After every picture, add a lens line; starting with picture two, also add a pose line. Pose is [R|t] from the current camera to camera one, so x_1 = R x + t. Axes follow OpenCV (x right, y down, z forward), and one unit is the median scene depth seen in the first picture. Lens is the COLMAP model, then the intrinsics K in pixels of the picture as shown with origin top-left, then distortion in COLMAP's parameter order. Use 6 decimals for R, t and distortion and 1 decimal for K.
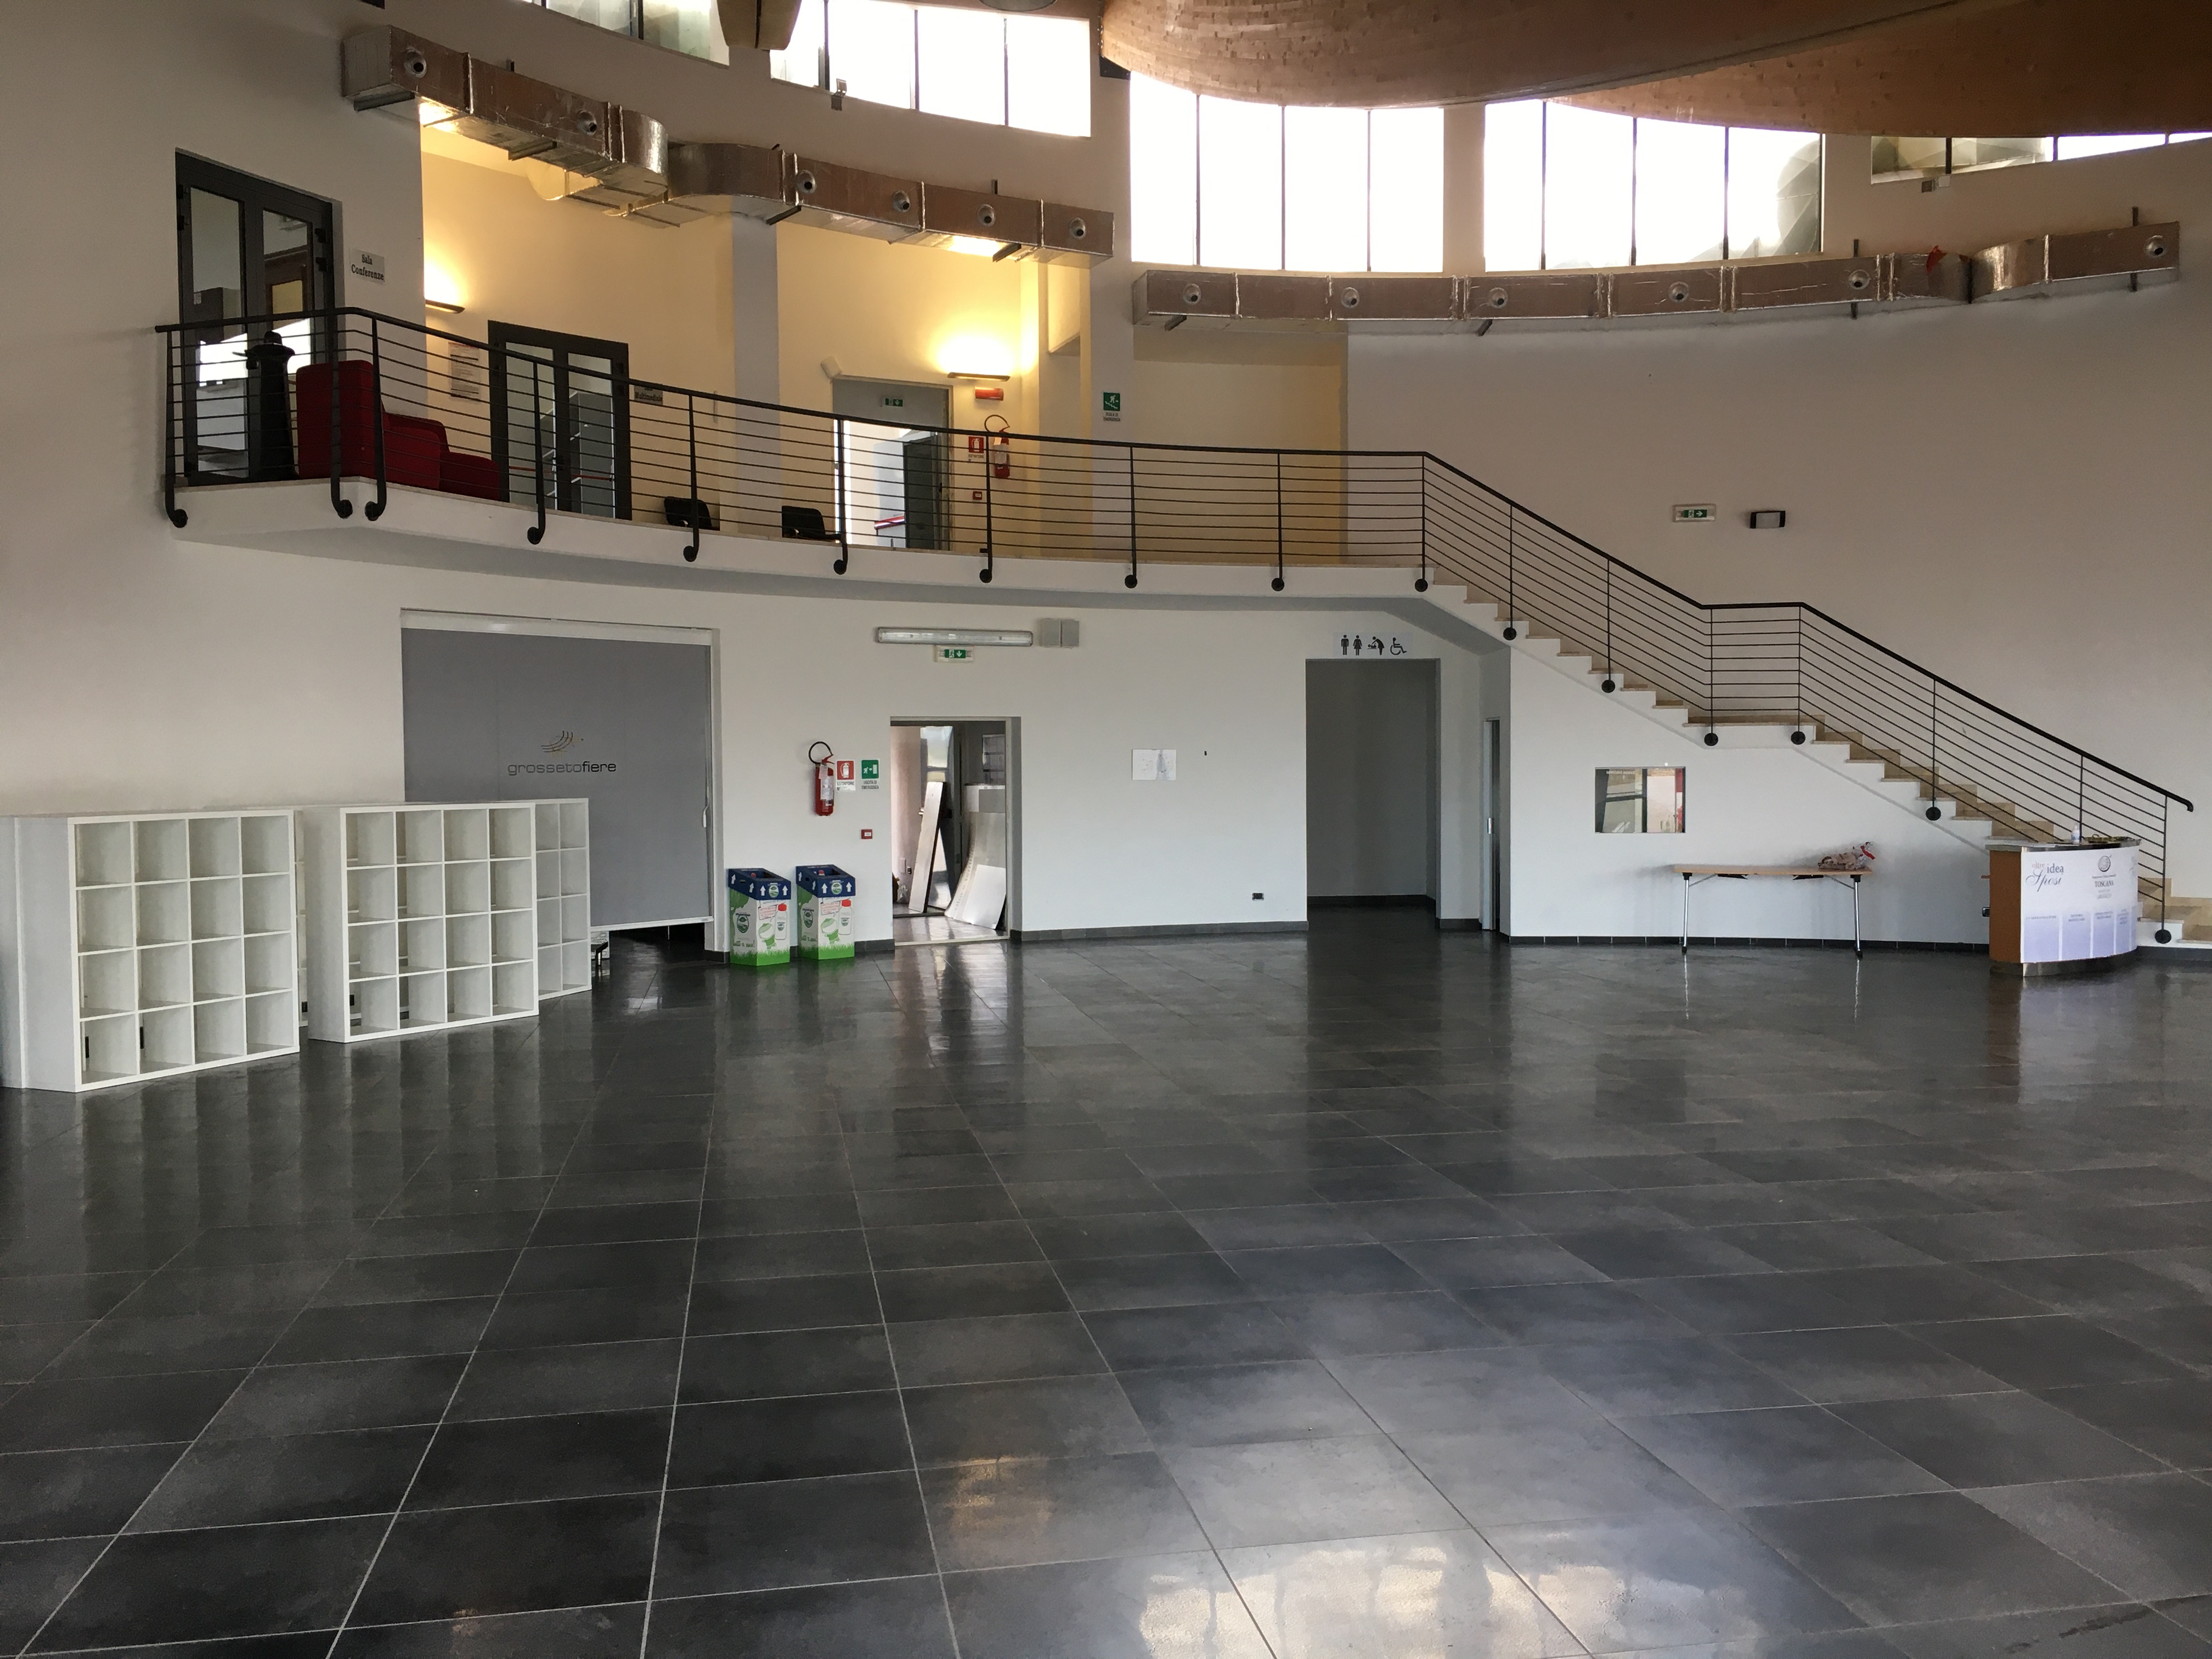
lens RADIAL K [[1906.8, 0, 1106.0], [0, 1906.8, 829.5], [0, 0, 1]] dist [0.090557, -0.117409]
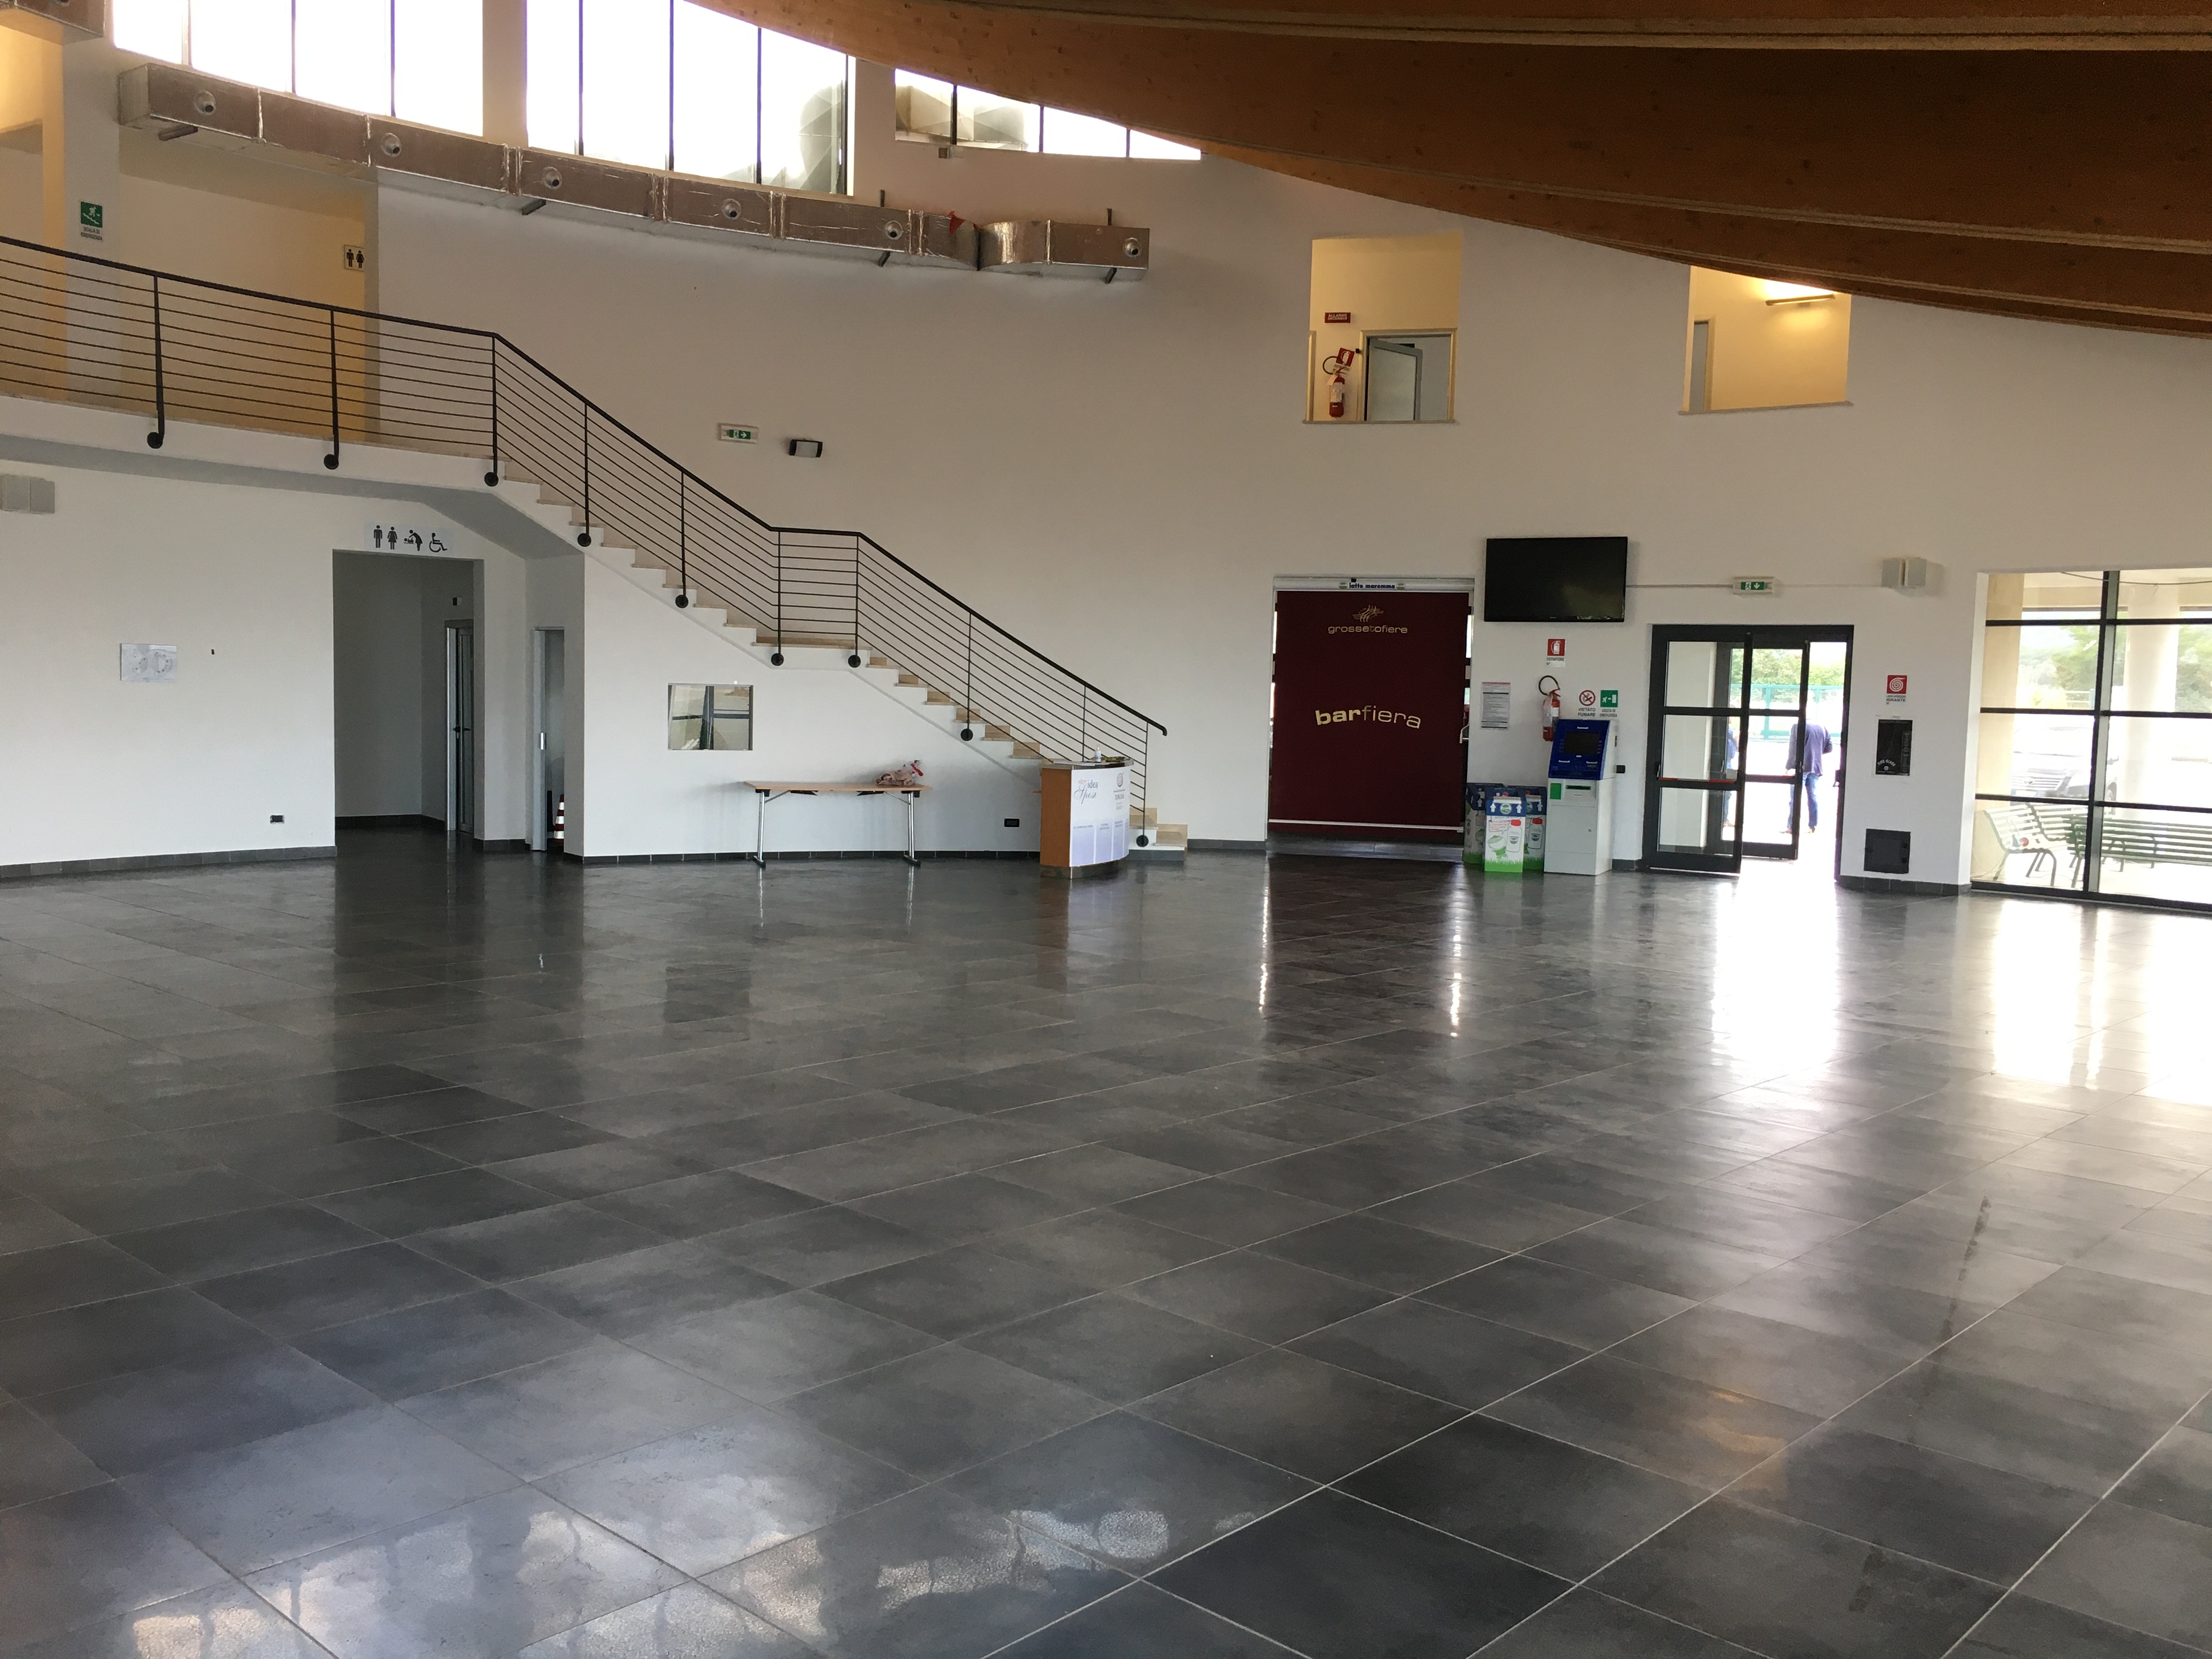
lens RADIAL K [[1906.8, 0, 1106.0], [0, 1906.8, 829.5], [0, 0, 1]] dist [0.090557, -0.117409]
pose [[0.798421, -0.018309, 0.601821, -0.160916], [-0.009036, 0.999061, 0.042381, -0.001033], [-0.602031, -0.039276, 0.797506, 0.075163]]
